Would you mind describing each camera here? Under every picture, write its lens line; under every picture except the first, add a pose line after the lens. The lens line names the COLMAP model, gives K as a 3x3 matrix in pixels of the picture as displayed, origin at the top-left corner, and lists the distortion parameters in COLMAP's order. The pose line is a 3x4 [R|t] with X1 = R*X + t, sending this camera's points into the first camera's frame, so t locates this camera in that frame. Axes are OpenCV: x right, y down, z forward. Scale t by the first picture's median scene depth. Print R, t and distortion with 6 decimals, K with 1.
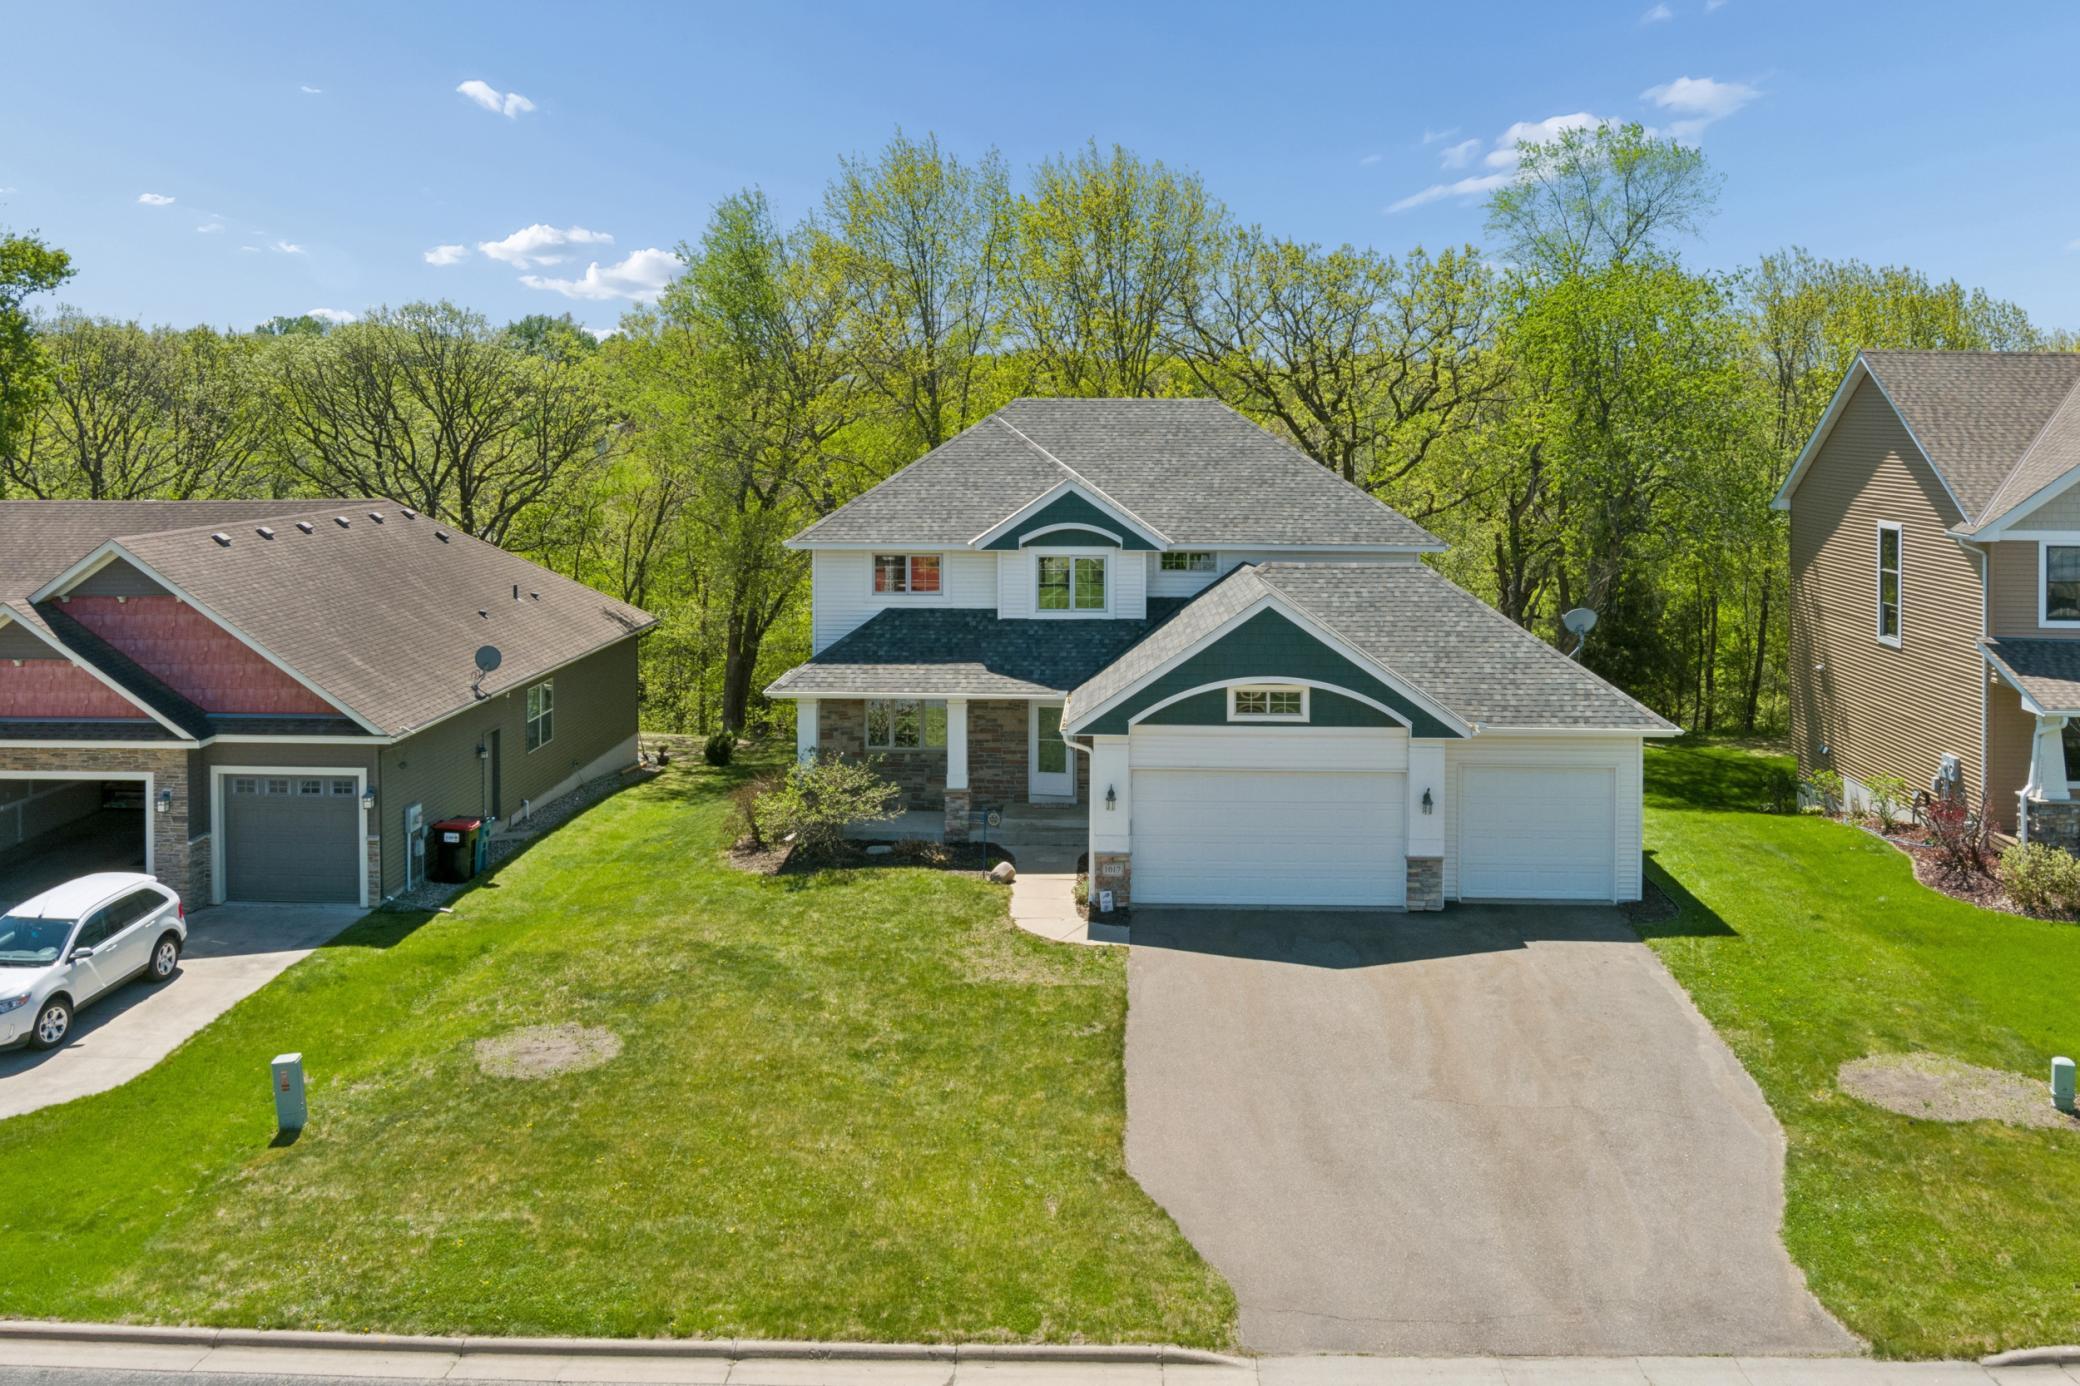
lens RADIAL K [[1766.7, 0, 1052.3], [0, 1766.7, 397.5], [0, 0, 1]] dist [-0.016446, -0.031918]
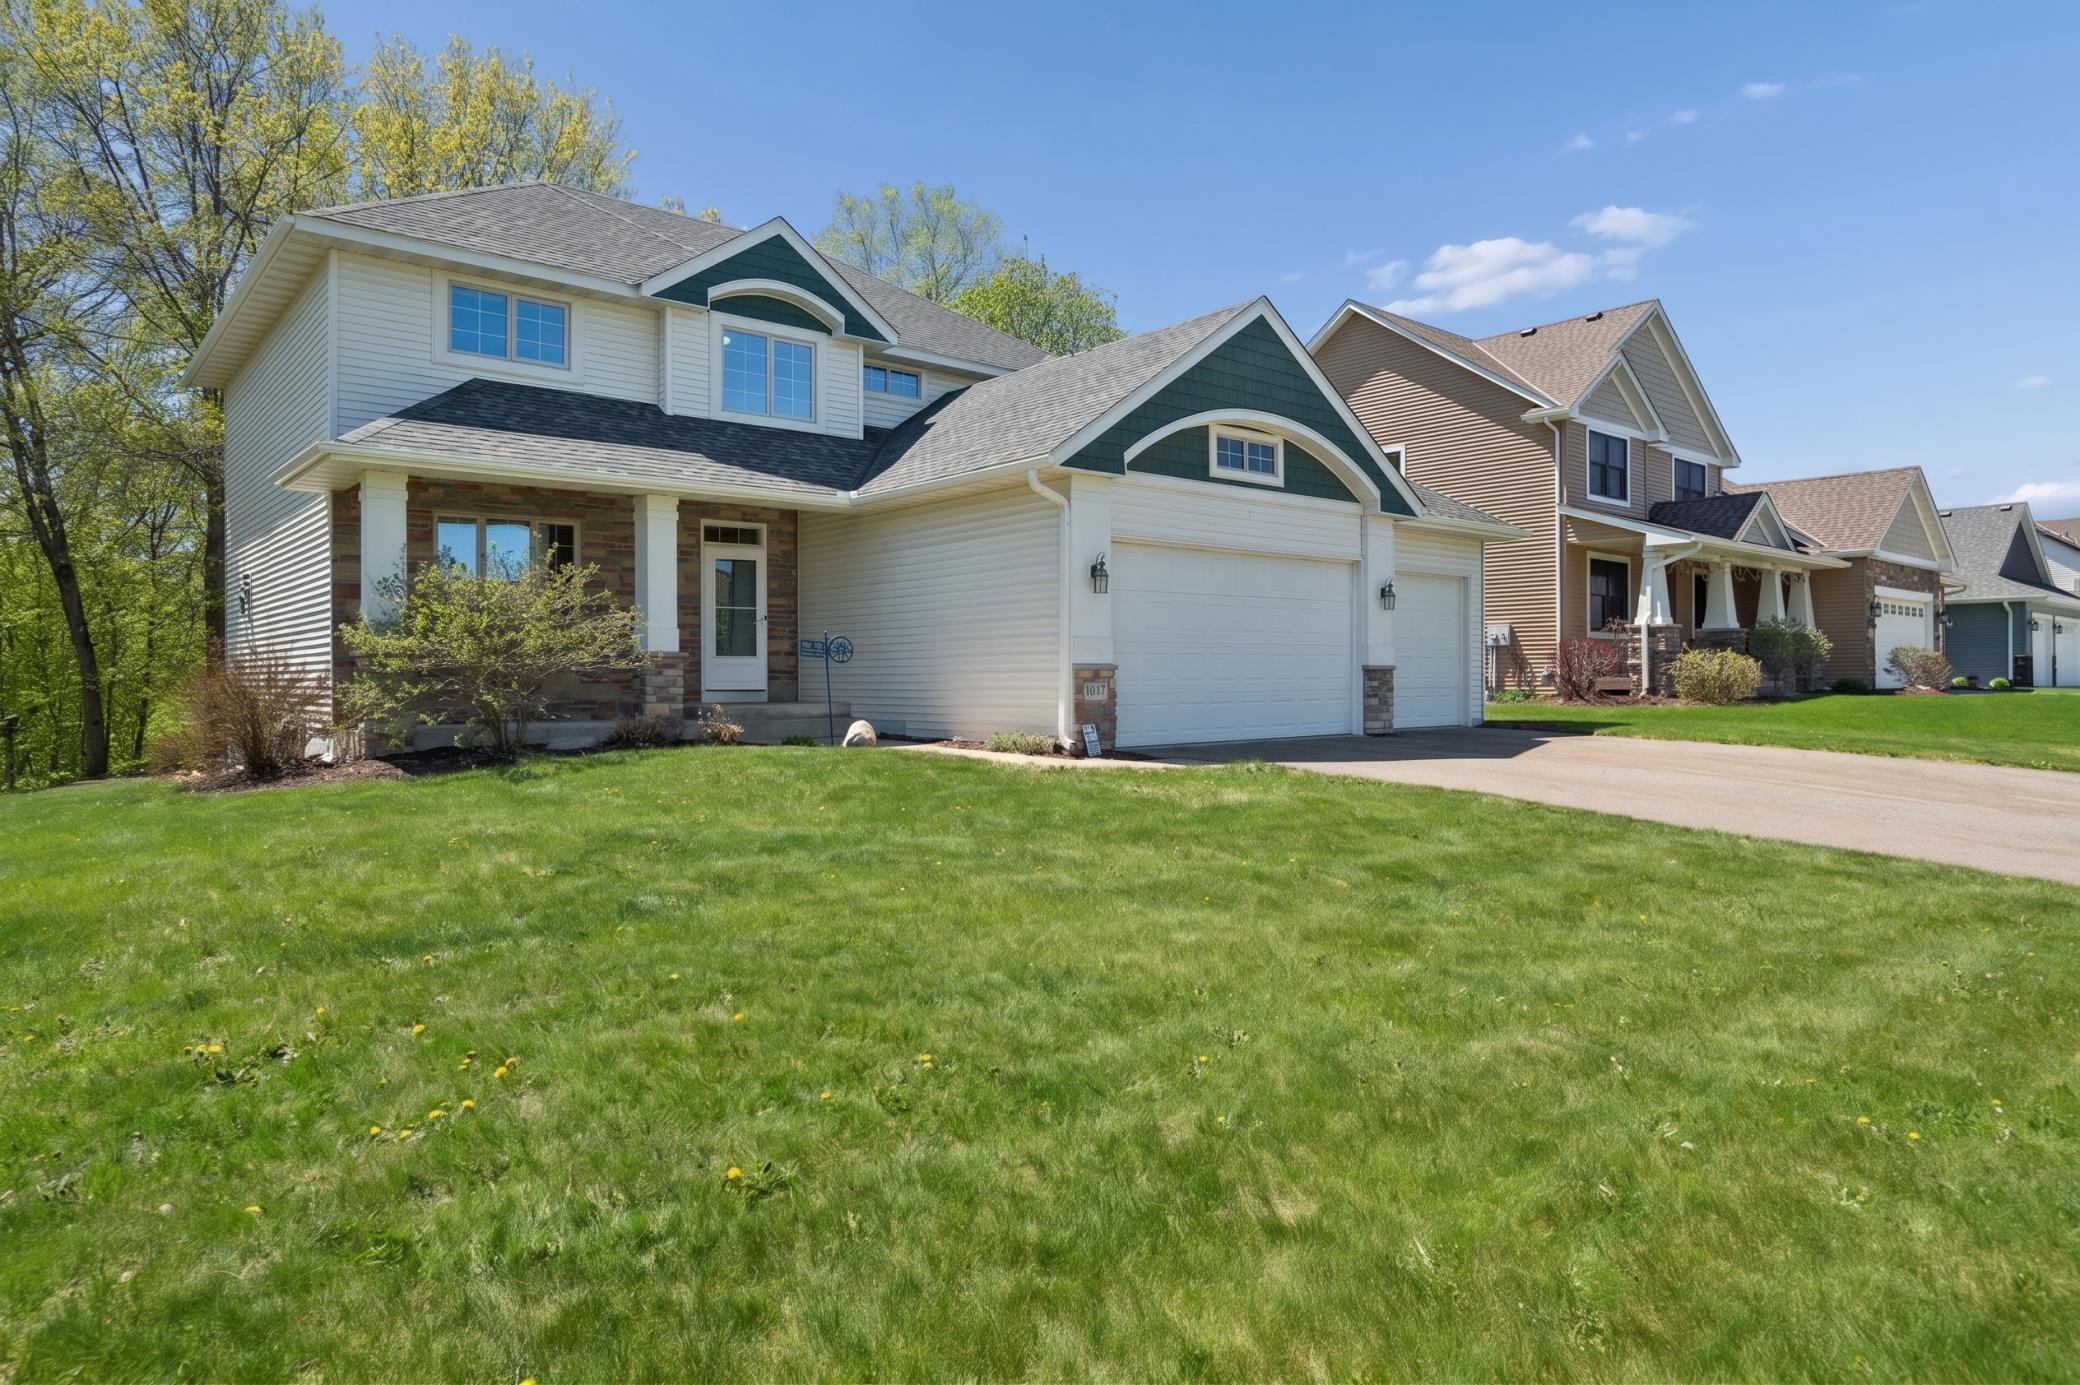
lens RADIAL K [[1232.9, 0, 1029.1], [0, 1232.9, 661.2], [0, 0, 1]] dist [-0.005039, -0.000492]
pose [[0.740554, 0.002318, 0.671993, -0.270624], [0.001030, 0.999989, -0.004585, 0.250976], [-0.671996, 0.004087, 0.740544, 0.668601]]
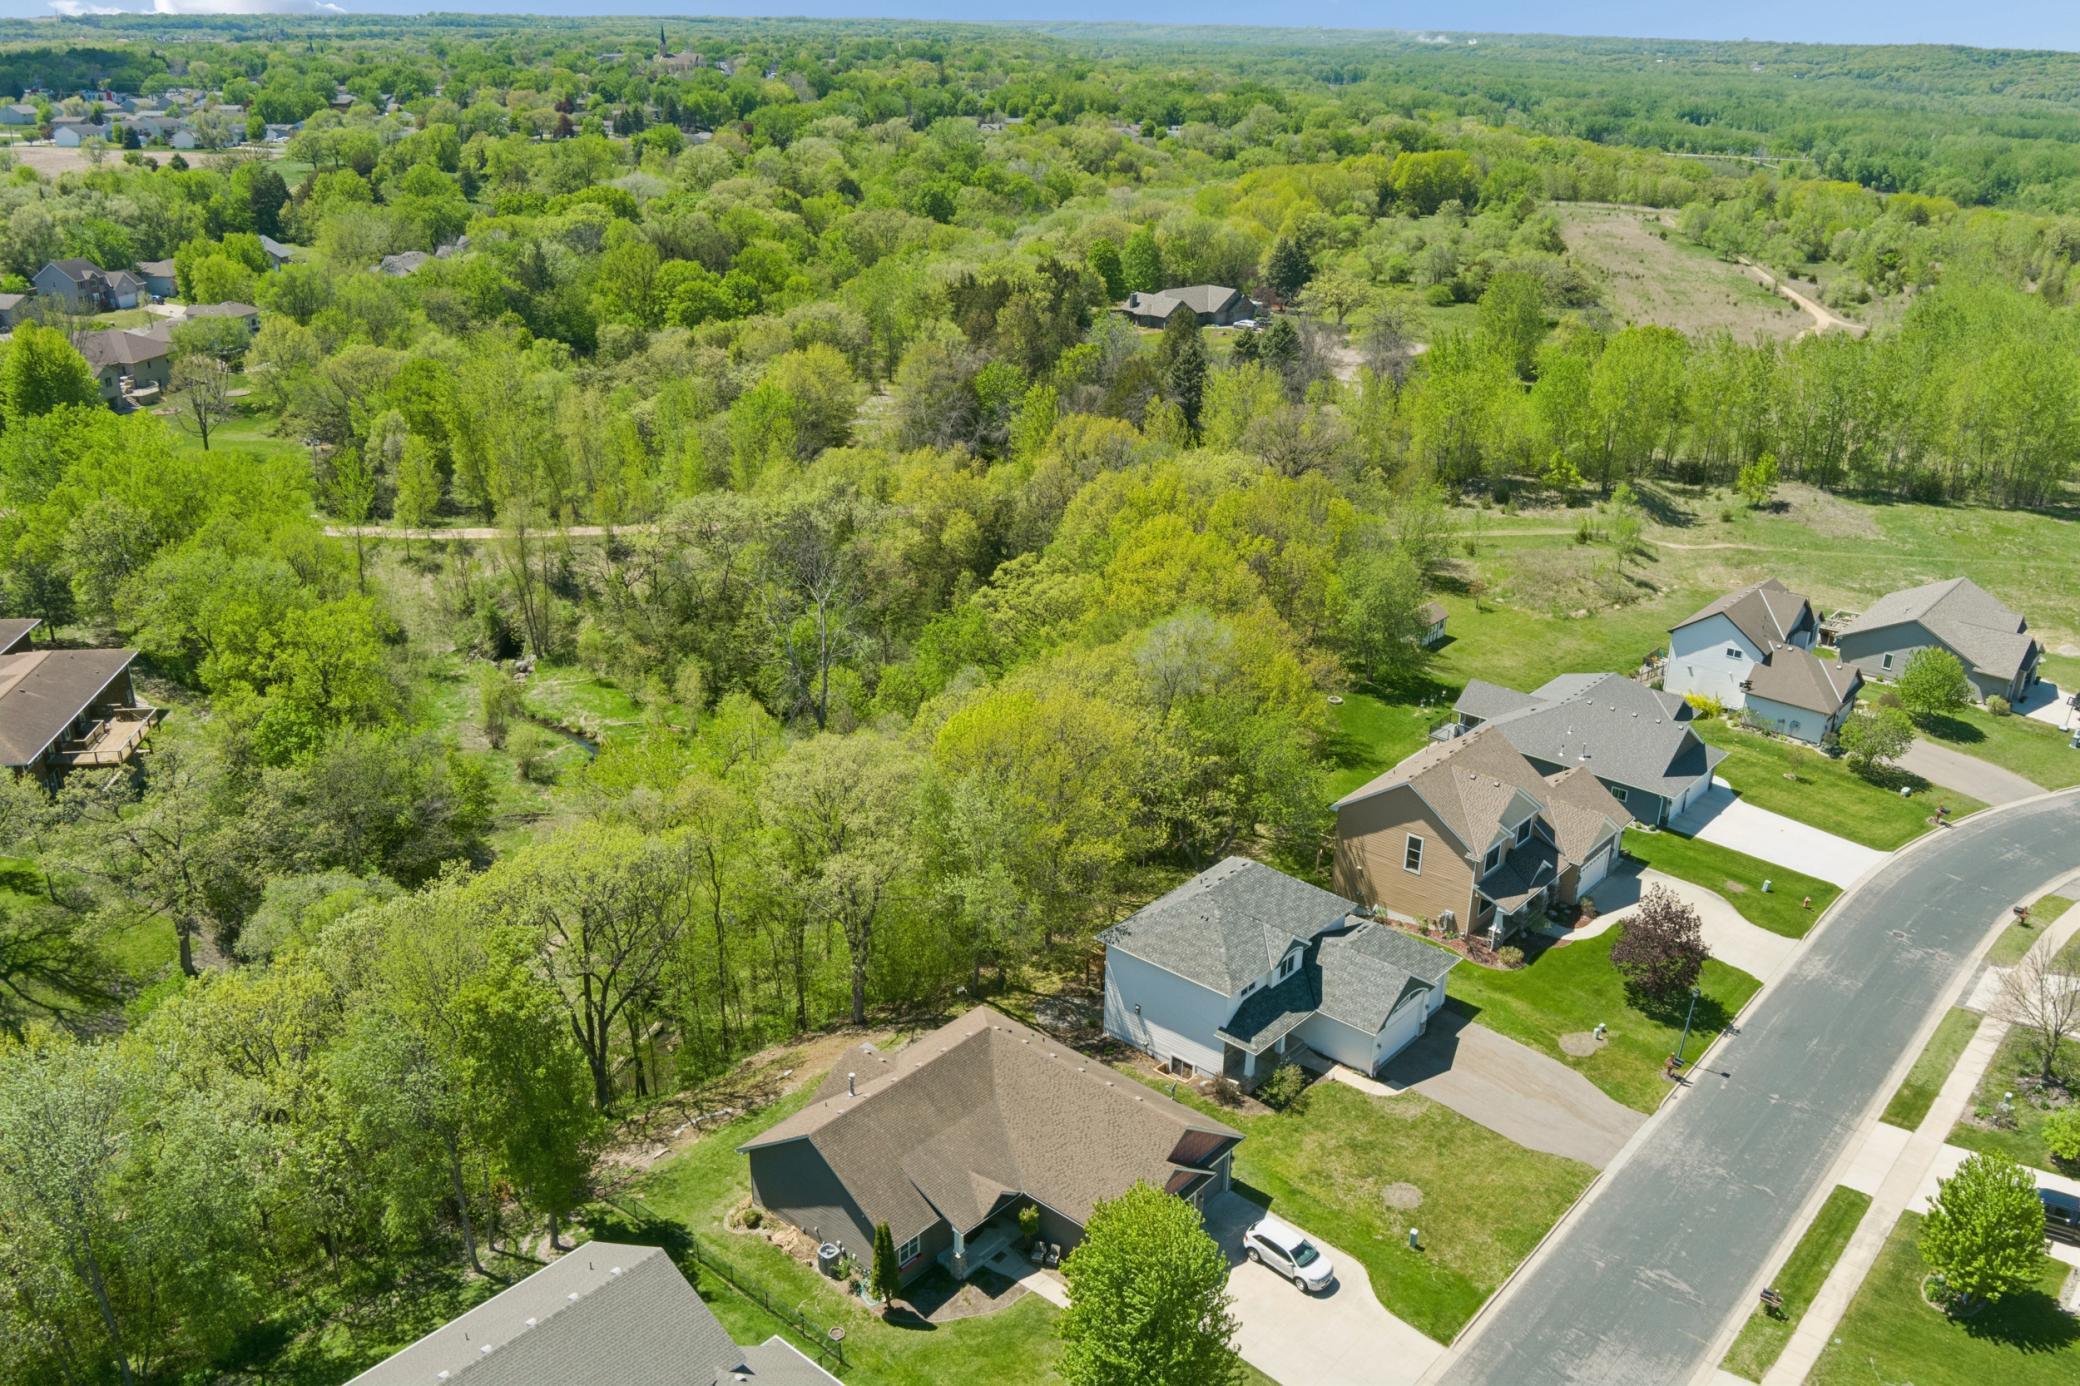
lens RADIAL K [[1648.2, 0, 1040.0], [0, 1648.2, 693.0], [0, 0, 1]] dist [-0.006606, -0.120626]
pose [[0.630101, -0.280617, 0.724035, -2.266604], [-0.014055, 0.928144, 0.371956, -1.426952], [-0.776386, -0.244546, 0.580880, -0.100381]]
